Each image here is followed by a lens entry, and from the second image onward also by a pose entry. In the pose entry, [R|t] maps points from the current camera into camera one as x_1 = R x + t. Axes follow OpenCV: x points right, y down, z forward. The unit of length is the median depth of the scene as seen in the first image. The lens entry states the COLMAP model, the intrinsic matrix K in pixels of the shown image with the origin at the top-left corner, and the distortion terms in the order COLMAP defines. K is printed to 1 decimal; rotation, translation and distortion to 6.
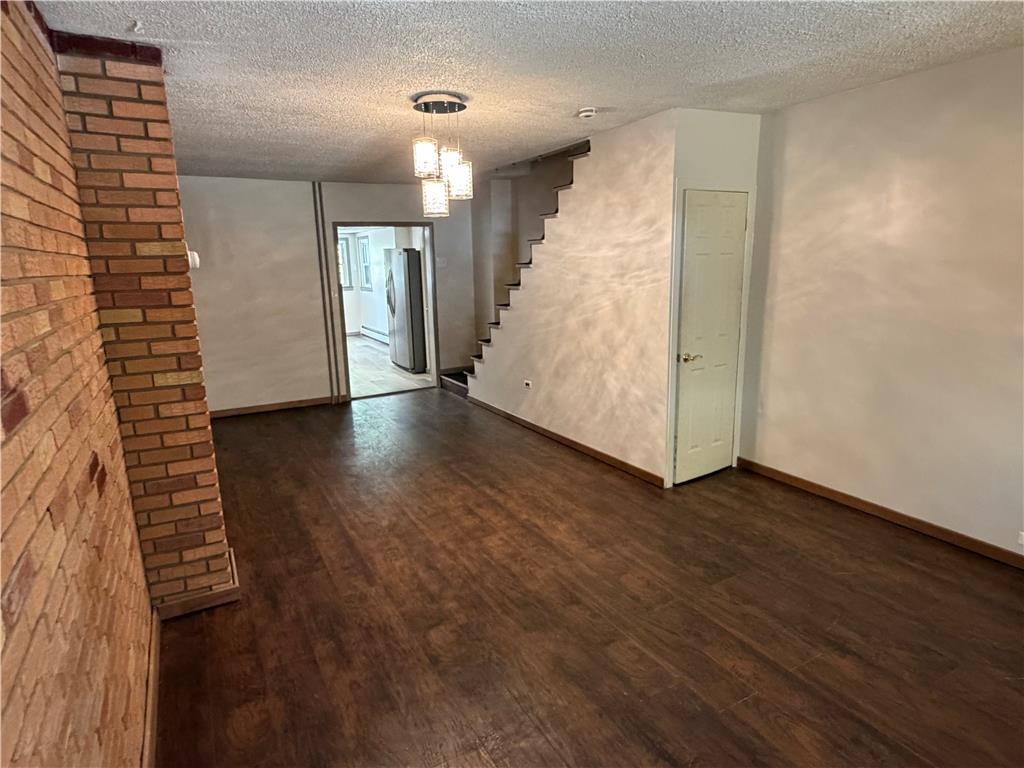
lens RADIAL K [[593.9, 0, 514.2], [0, 593.9, 384.2], [0, 0, 1]] dist [-0.023488, 0.003107]
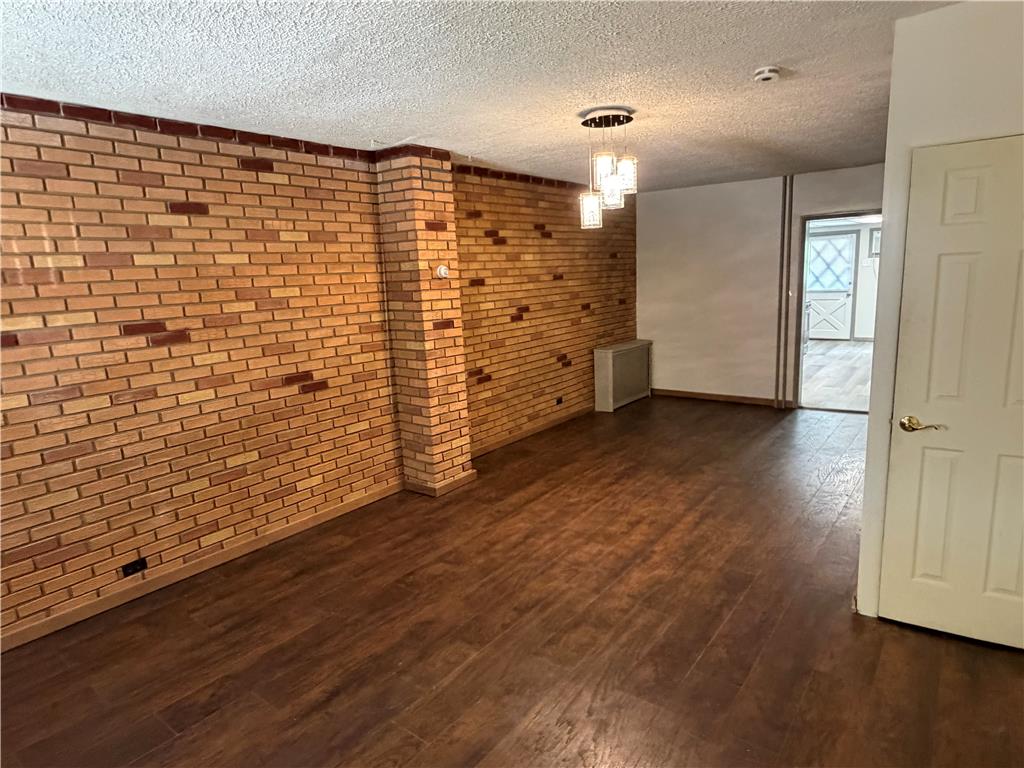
lens RADIAL K [[593.9, 0, 513.0], [0, 593.9, 383.0], [0, 0, 1]] dist [-0.023488, 0.003107]
pose [[0.397350, 0.173289, -0.901157, 0.772443], [-0.154912, 0.980582, 0.120256, -0.110913], [0.904497, 0.091817, 0.416479, 0.432429]]
